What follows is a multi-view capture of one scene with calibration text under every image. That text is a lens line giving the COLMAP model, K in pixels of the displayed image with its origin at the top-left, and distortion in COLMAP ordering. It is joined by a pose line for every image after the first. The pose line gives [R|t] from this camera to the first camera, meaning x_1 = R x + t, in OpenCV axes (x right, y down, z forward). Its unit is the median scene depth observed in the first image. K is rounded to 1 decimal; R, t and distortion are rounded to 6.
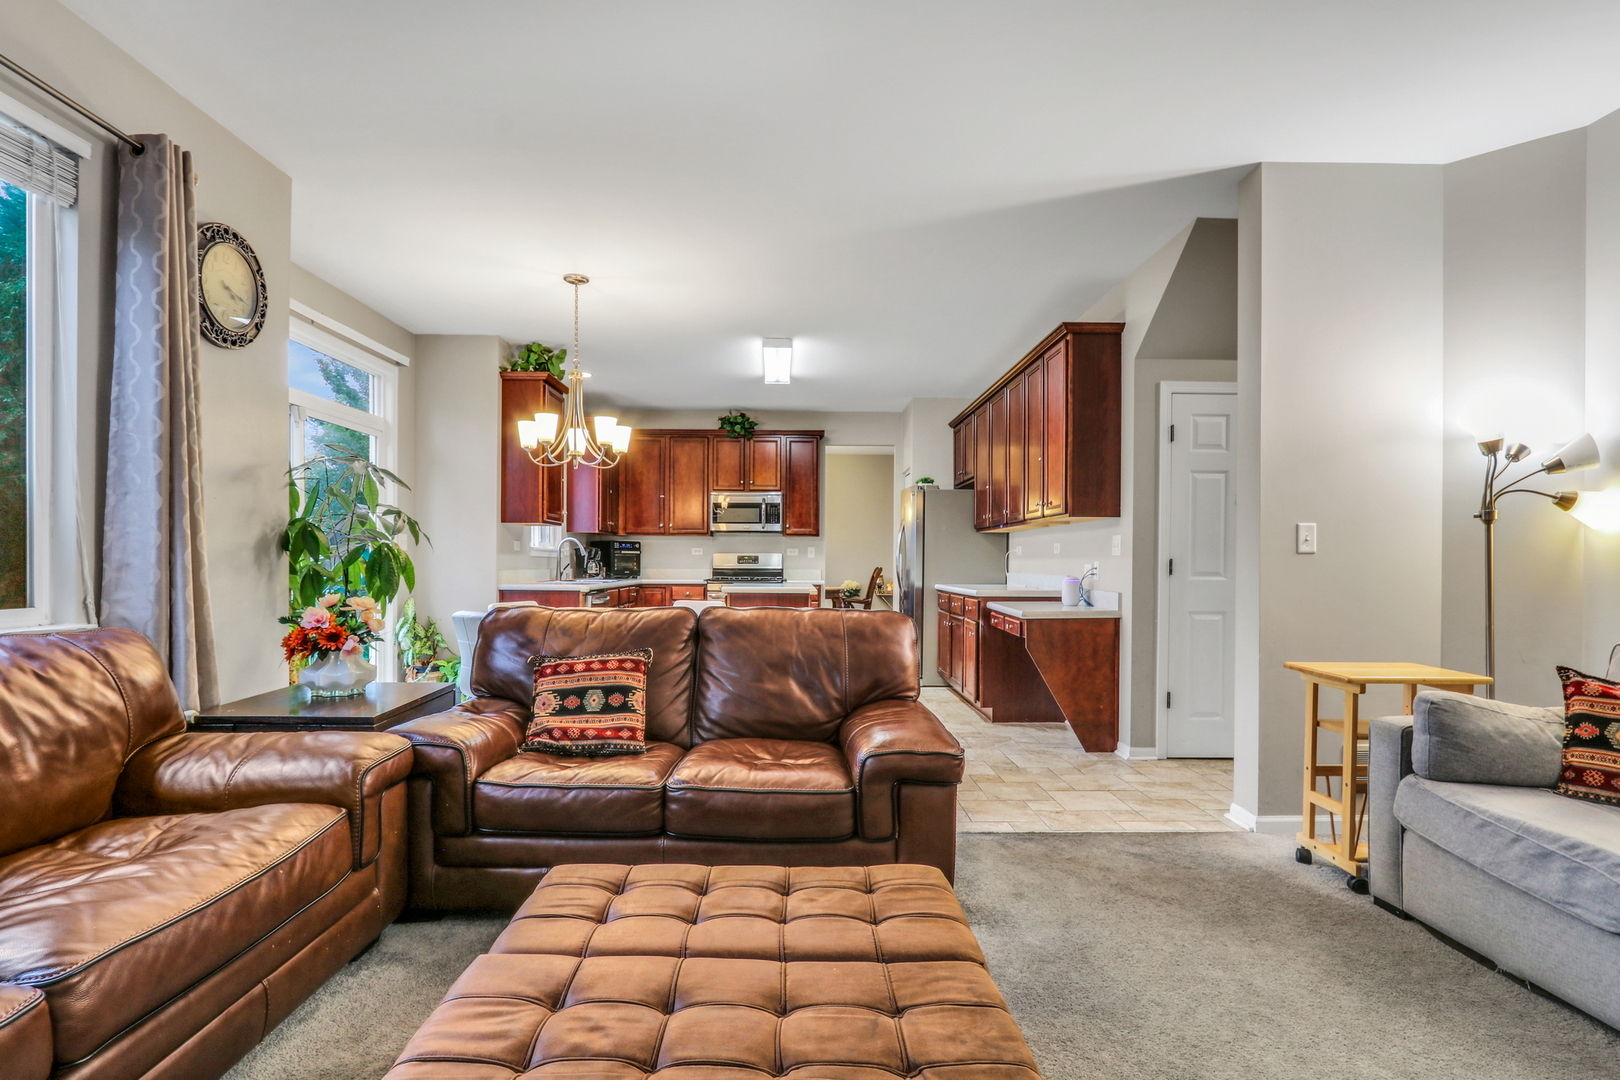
lens RADIAL K [[805.3, 0, 801.7], [0, 805.3, 557.1], [0, 0, 1]] dist [-0.021319, 0.004820]
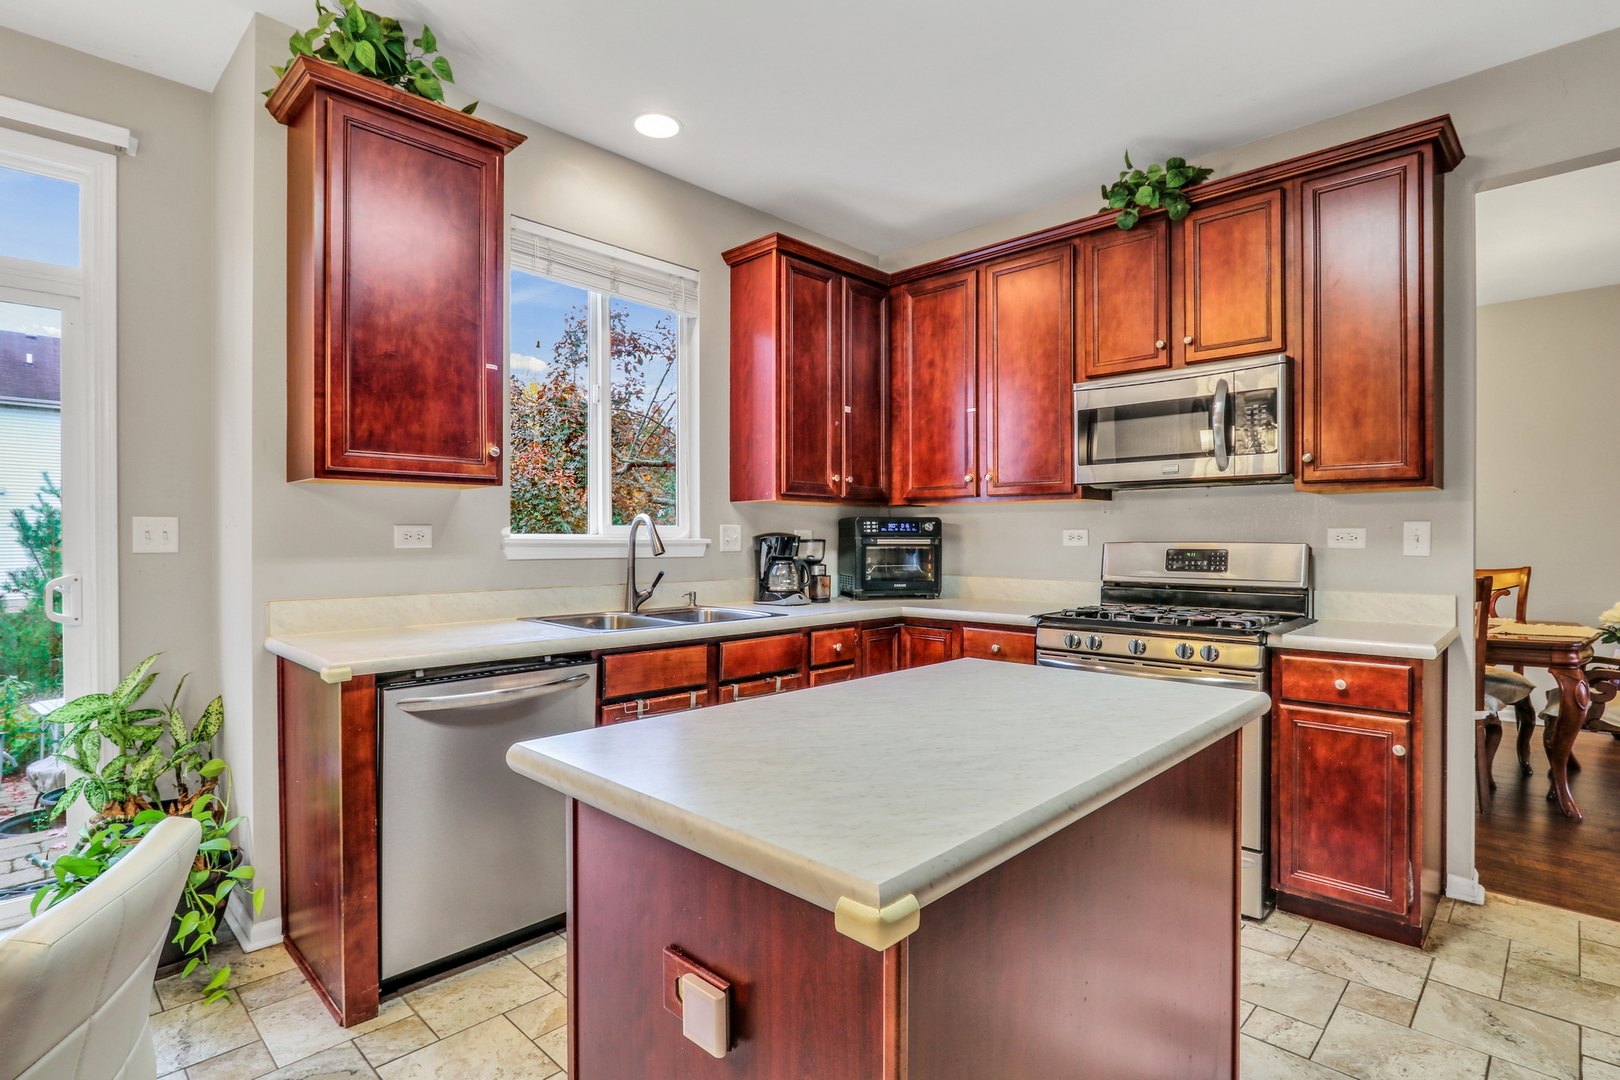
lens RADIAL K [[805.3, 0, 812.4], [0, 805.3, 540.9], [0, 0, 1]] dist [-0.021319, 0.004820]
pose [[0.709412, -0.004396, -0.704780, 0.066126], [0.011270, 0.999923, 0.005107, -0.009293], [0.704704, -0.011566, 0.709408, 0.636435]]
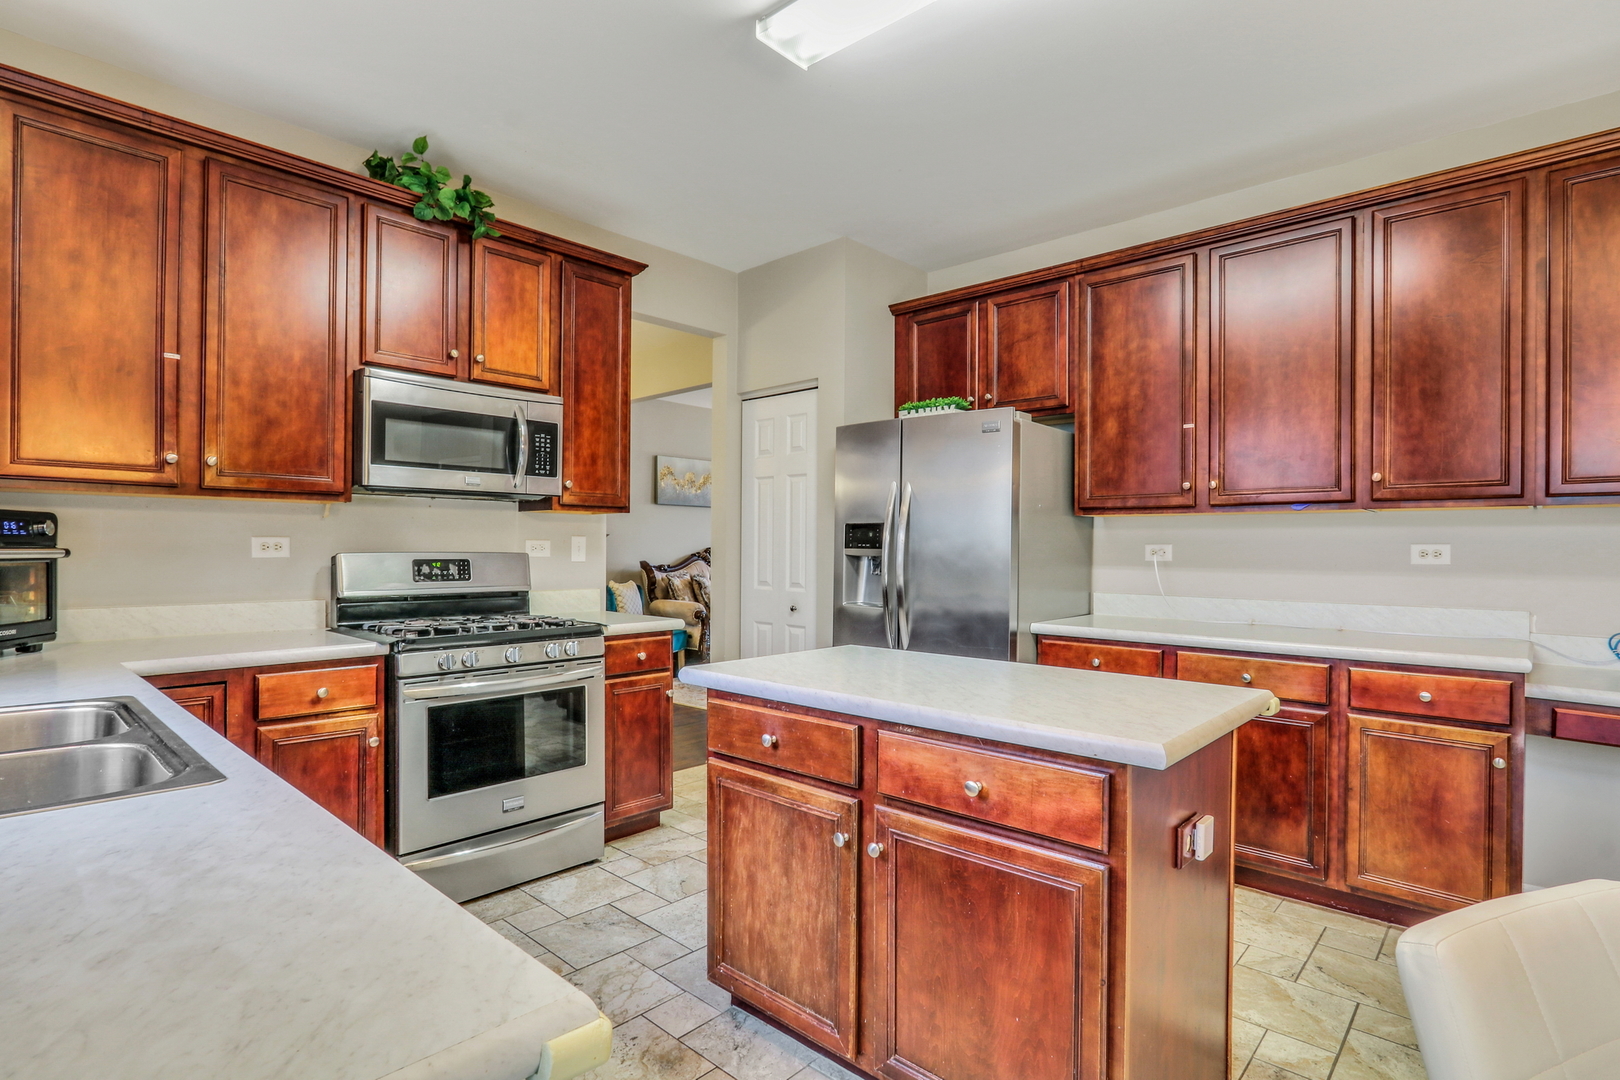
lens RADIAL K [[805.3, 0, 806.1], [0, 805.3, 544.1], [0, 0, 1]] dist [-0.021319, 0.004820]
pose [[0.686089, 0.000064, 0.727518, -0.223940], [-0.007838, 0.999943, 0.007304, -0.012727], [-0.727475, -0.010713, 0.686050, 0.641890]]
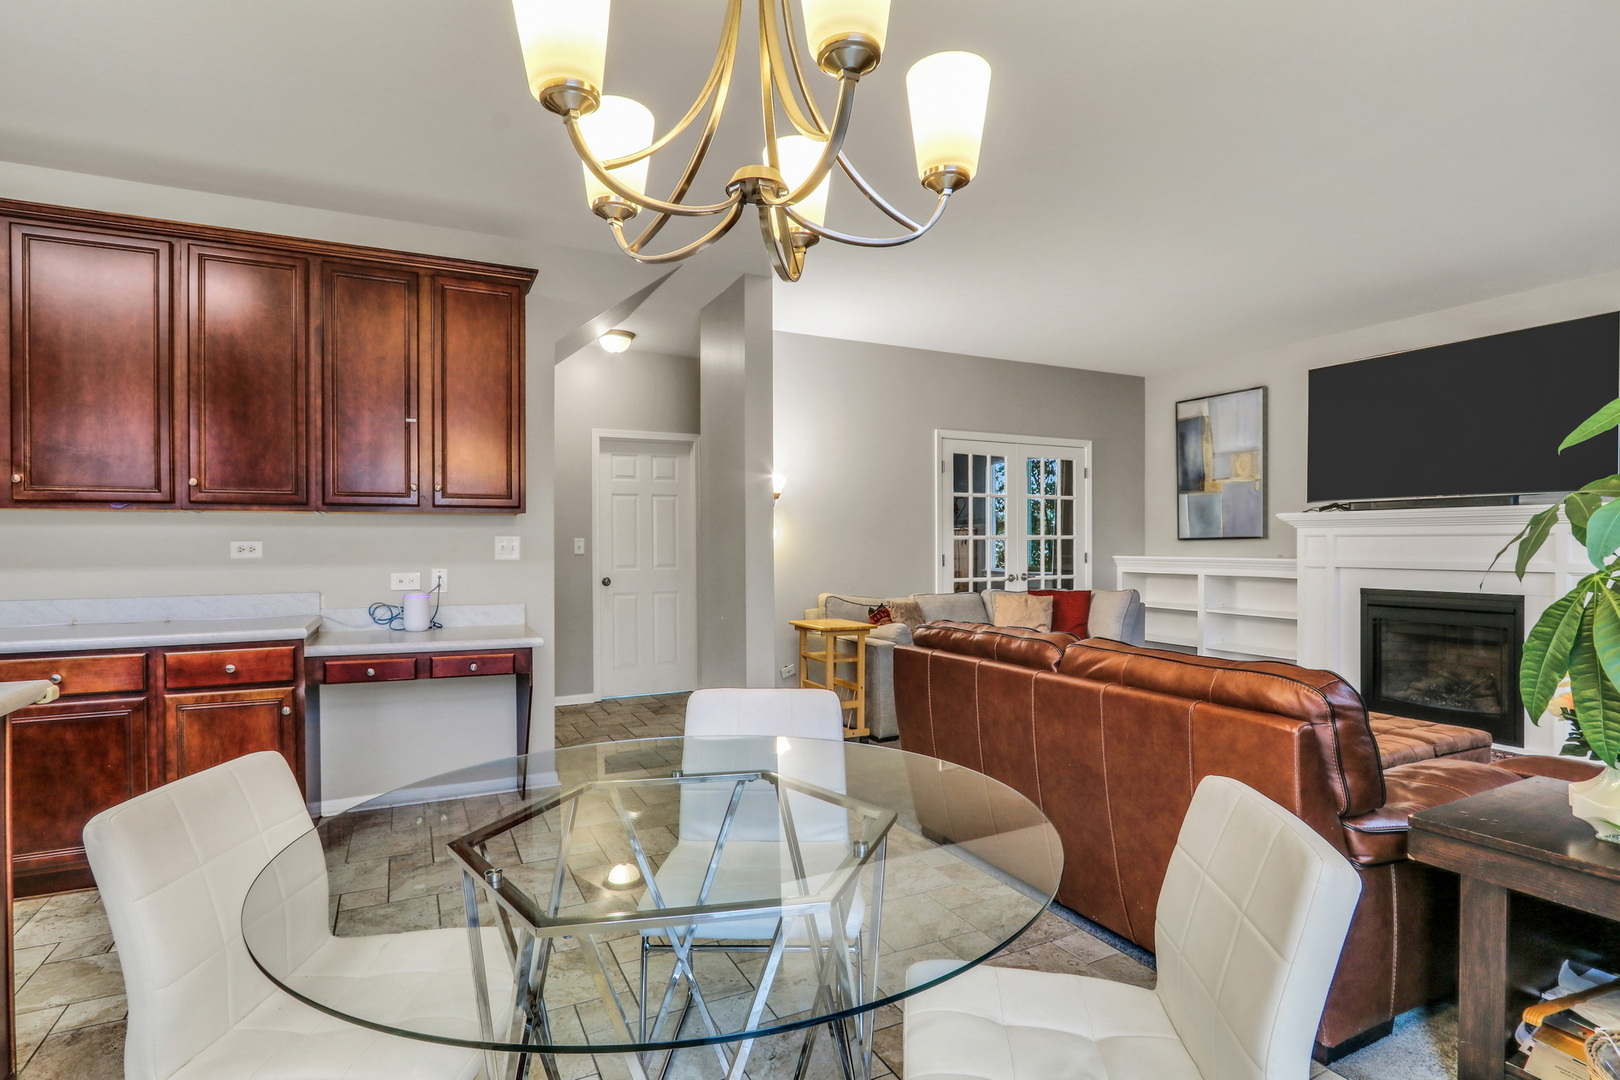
lens RADIAL K [[805.3, 0, 815.0], [0, 805.3, 551.4], [0, 0, 1]] dist [-0.021319, 0.004820]
pose [[-0.429092, -0.007598, 0.903229, -0.278553], [-0.003173, 0.999971, 0.006904, -0.010963], [-0.903255, 0.000096, -0.429104, 0.596650]]
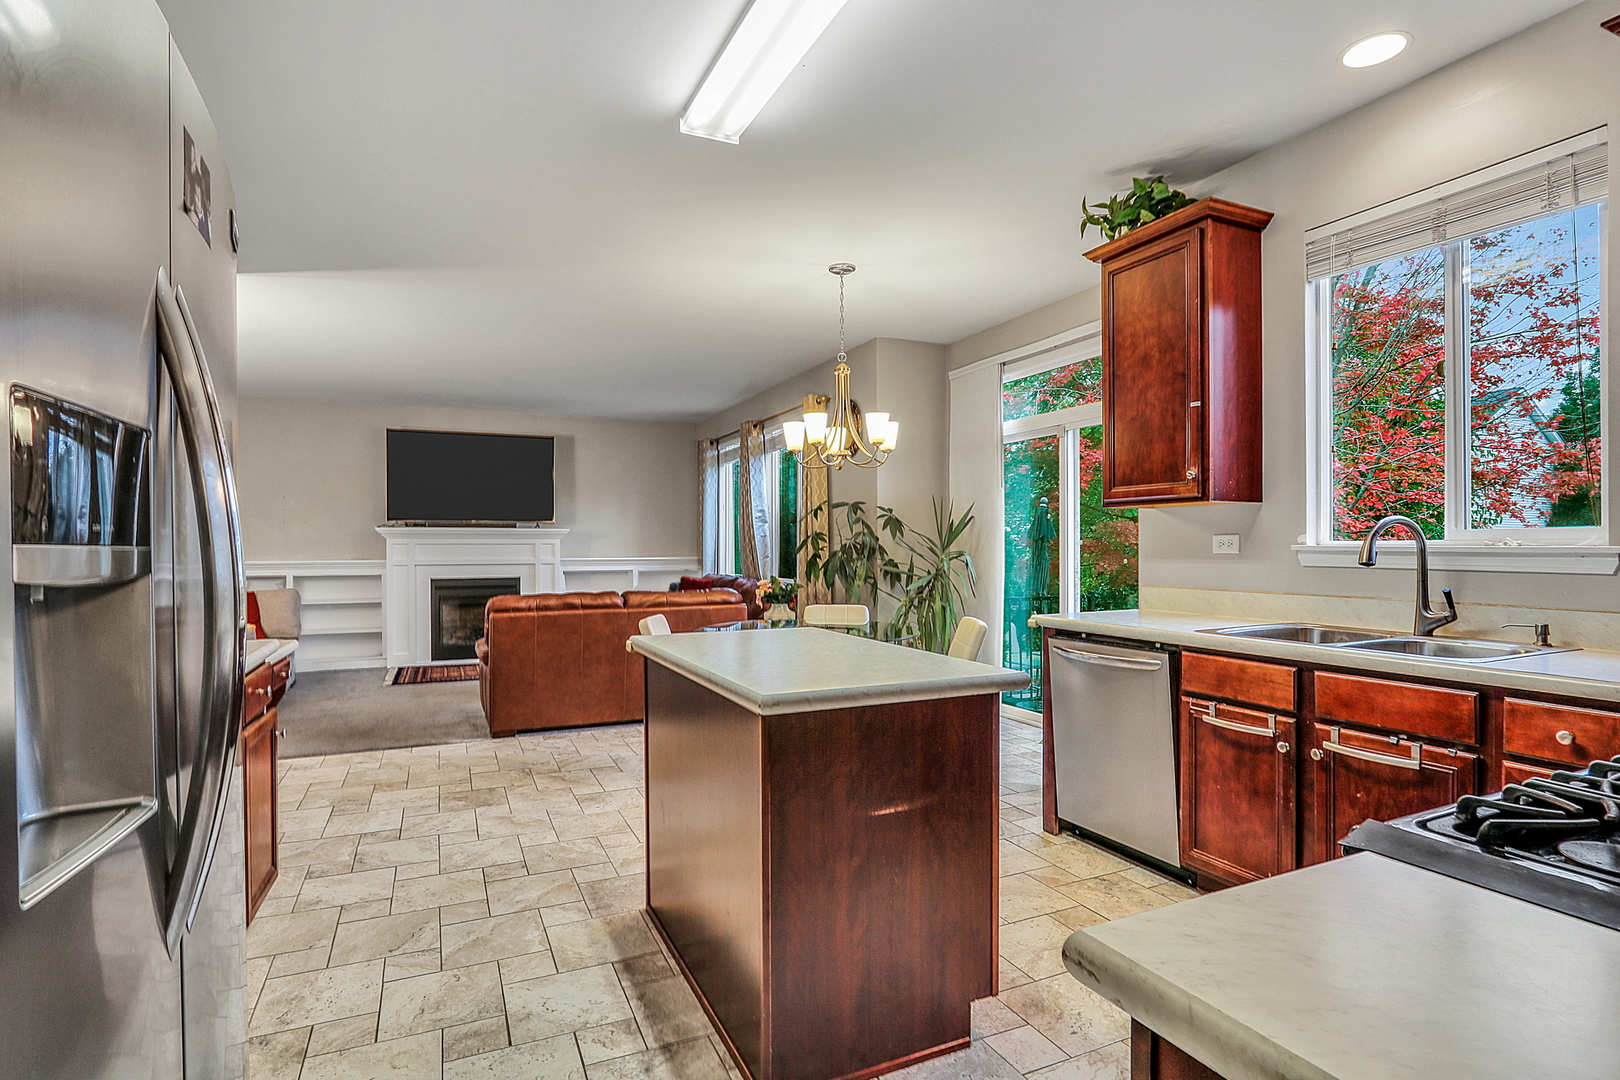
lens RADIAL K [[805.3, 0, 807.0], [0, 805.3, 552.2], [0, 0, 1]] dist [-0.021319, 0.004820]
pose [[-0.912975, 0.001845, -0.408011, 0.078594], [0.003124, 0.999992, -0.002469, -0.006823], [0.408004, -0.003529, -0.912974, 1.018050]]
